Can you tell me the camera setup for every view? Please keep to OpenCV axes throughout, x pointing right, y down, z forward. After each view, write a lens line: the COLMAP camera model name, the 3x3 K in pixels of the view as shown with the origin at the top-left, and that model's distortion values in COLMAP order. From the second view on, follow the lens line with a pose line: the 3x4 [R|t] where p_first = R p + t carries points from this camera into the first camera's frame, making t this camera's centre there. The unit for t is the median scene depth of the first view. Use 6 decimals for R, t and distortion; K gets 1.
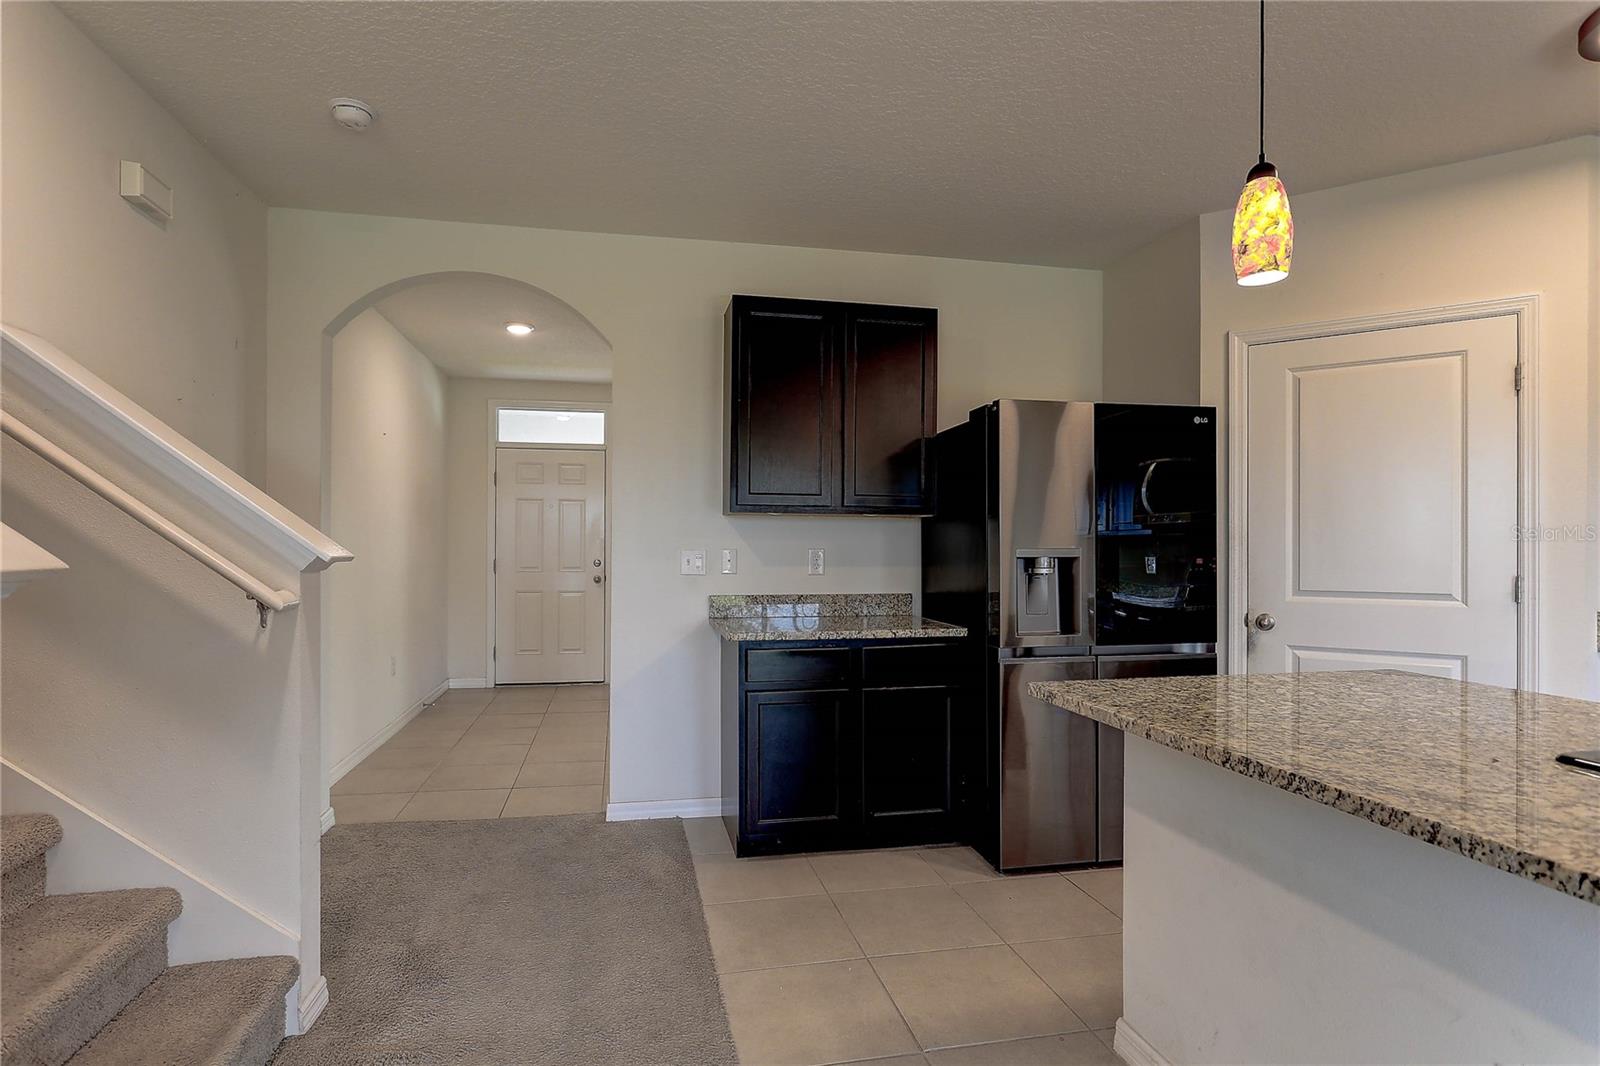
lens RADIAL K [[792.0, 0, 786.9], [0, 792.0, 541.0], [0, 0, 1]] dist [-0.004649, 0.002061]
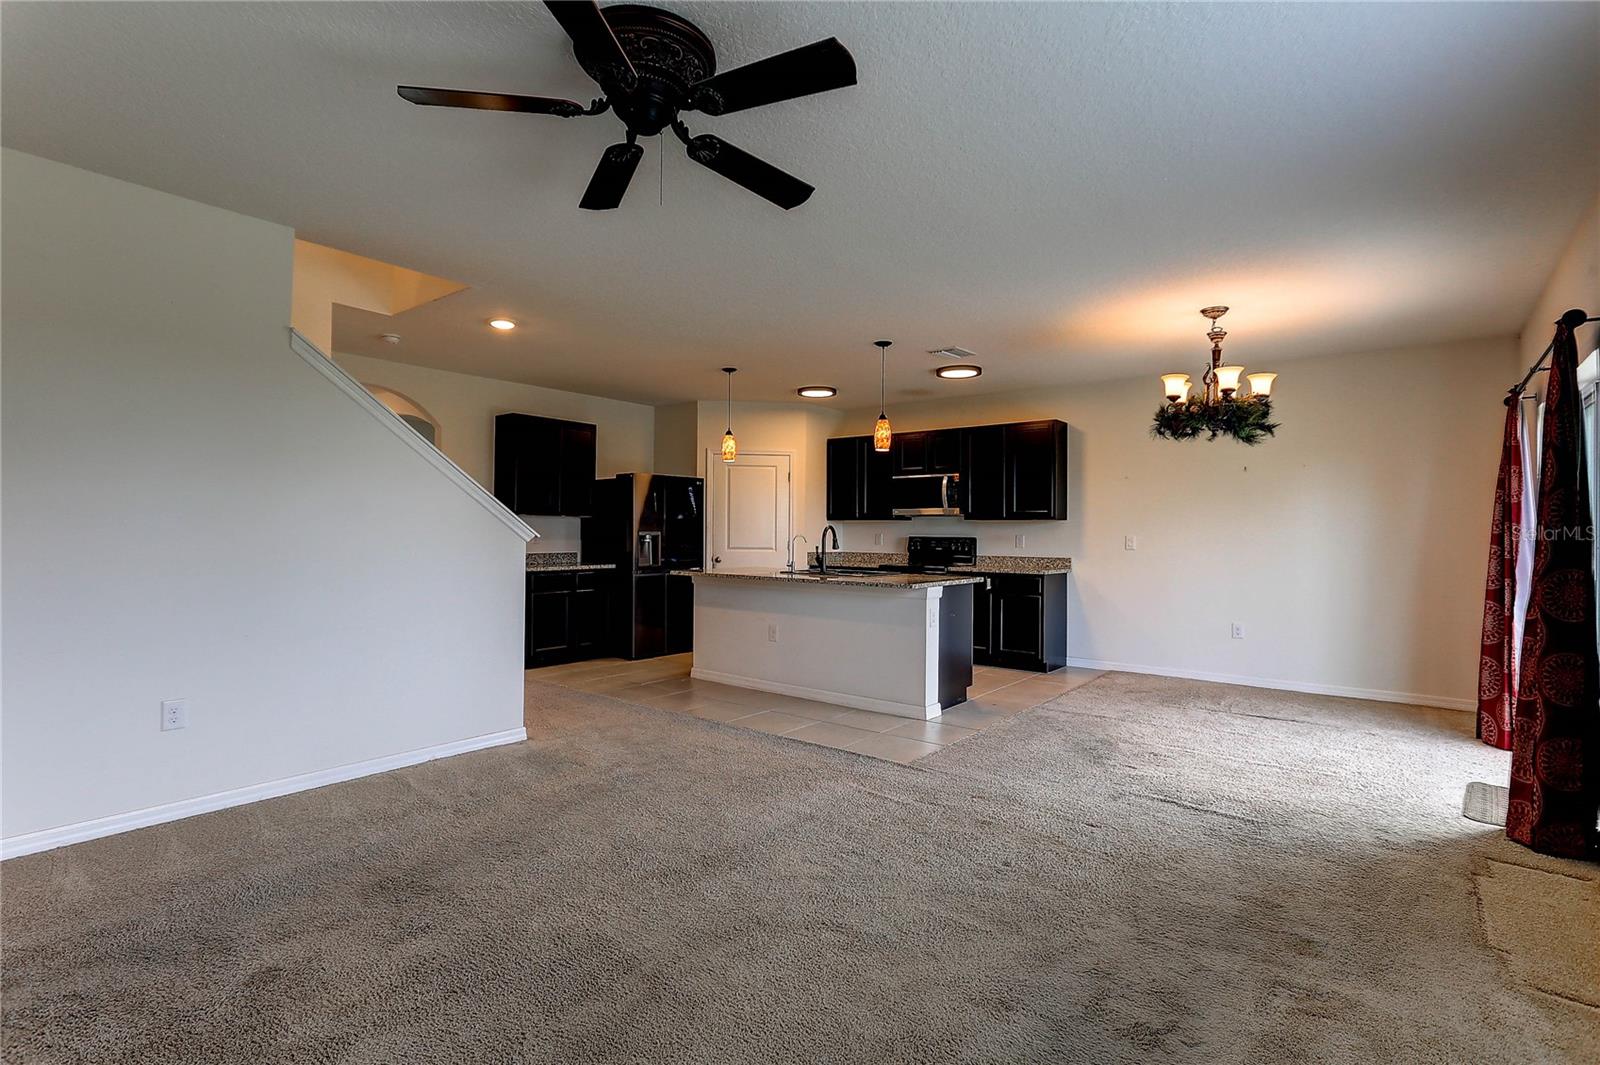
lens RADIAL K [[767.4, 0, 792.2], [0, 767.4, 522.5], [0, 0, 1]] dist [-0.001918, 0.003152]
pose [[0.767540, 0.011457, 0.640899, -0.861474], [-0.011284, 0.999927, -0.004361, -0.013218], [-0.640902, -0.003885, 0.767613, -1.145764]]
